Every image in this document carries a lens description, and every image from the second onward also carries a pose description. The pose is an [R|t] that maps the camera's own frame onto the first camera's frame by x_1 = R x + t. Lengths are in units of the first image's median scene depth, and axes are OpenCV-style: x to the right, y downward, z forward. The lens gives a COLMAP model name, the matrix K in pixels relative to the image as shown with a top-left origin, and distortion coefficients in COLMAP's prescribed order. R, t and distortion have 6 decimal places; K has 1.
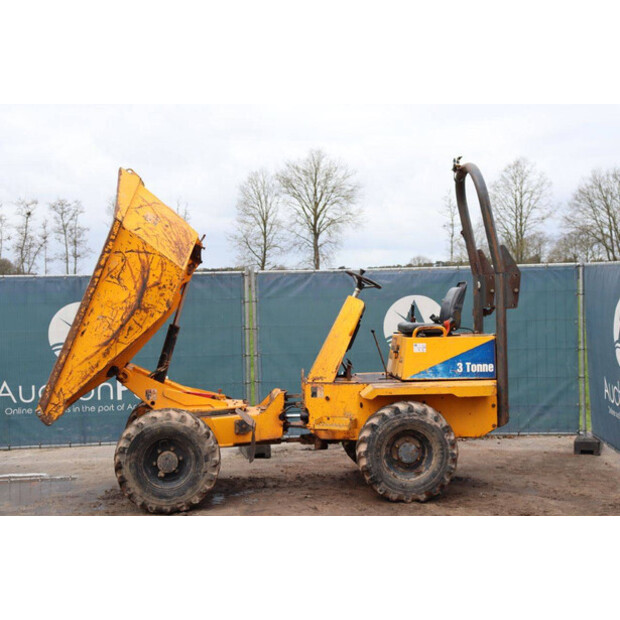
lens RADIAL K [[1015.6, 0, 310.0], [0, 1015.6, 310.0], [0, 0, 1]] dist [0.168399, 0.070006]
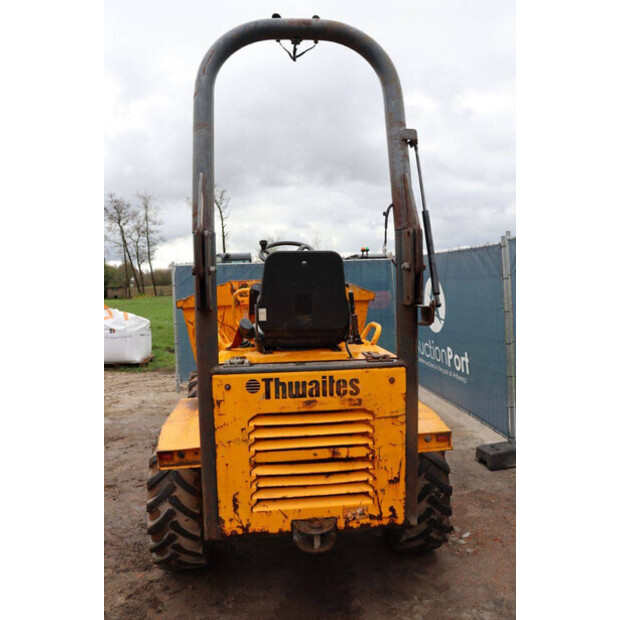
lens RADIAL K [[504.2, 0, 310.0], [0, 504.2, 310.0], [0, 0, 1]] dist [-0.176645, 0.157917]
pose [[0.033877, 0.077029, -0.996453, 0.440747], [0.005075, 0.996999, 0.077244, -0.019359], [0.999413, -0.007674, 0.033385, 1.095340]]
